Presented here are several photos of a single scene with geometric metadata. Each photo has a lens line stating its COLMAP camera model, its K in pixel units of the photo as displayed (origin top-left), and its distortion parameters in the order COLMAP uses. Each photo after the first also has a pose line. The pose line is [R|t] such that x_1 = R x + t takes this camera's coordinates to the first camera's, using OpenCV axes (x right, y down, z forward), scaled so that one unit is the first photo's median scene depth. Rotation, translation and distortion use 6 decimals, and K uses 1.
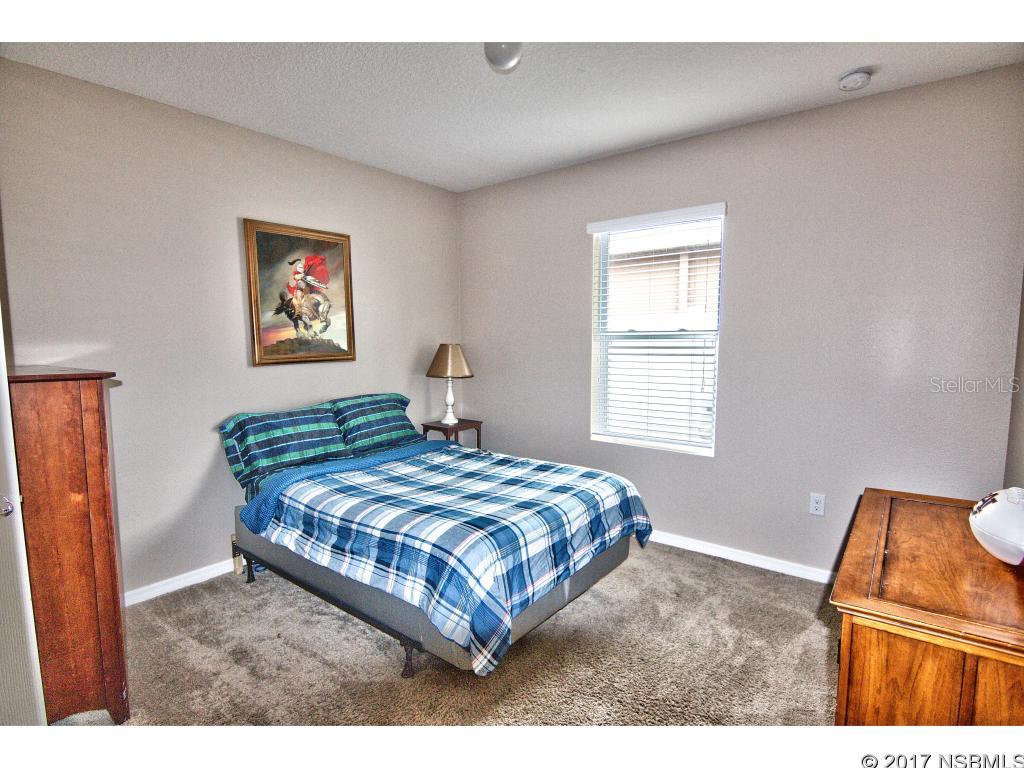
lens RADIAL K [[520.2, 0, 513.1], [0, 520.2, 390.6], [0, 0, 1]] dist [-0.014329, -0.001204]
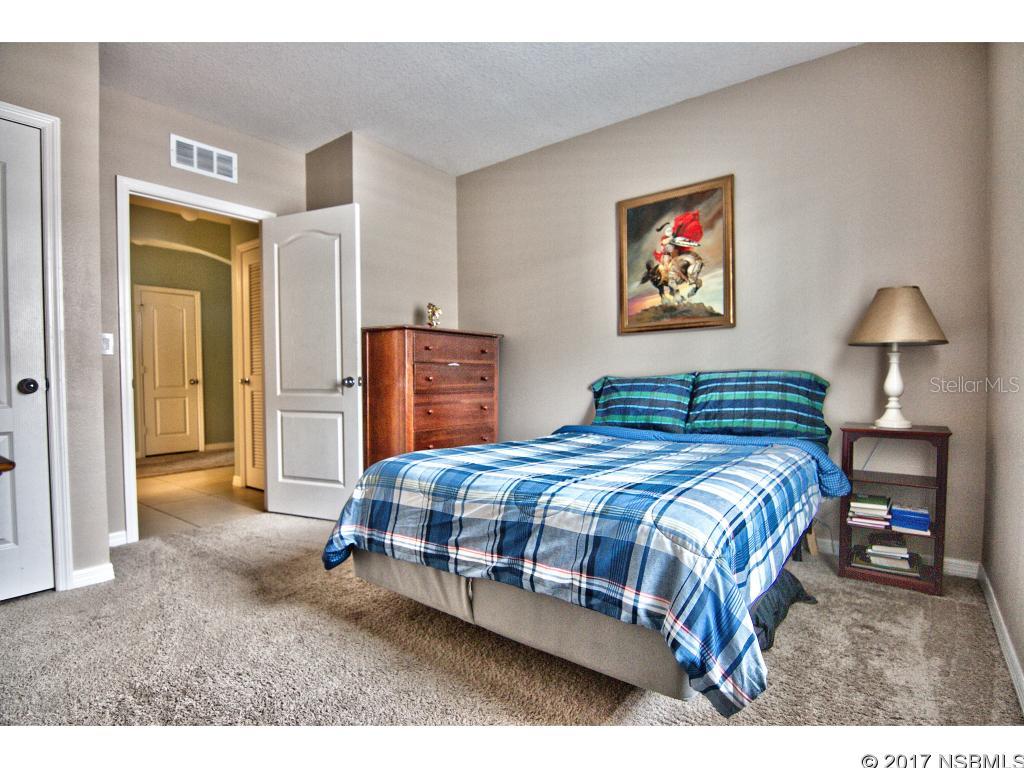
lens RADIAL K [[520.2, 0, 513.1], [0, 520.2, 390.6], [0, 0, 1]] dist [-0.014329, -0.001204]
pose [[0.002475, 0.029895, -0.999550, 0.552301], [-0.091789, 0.995340, 0.029541, 0.054387], [0.995775, 0.091675, 0.005207, 0.726988]]
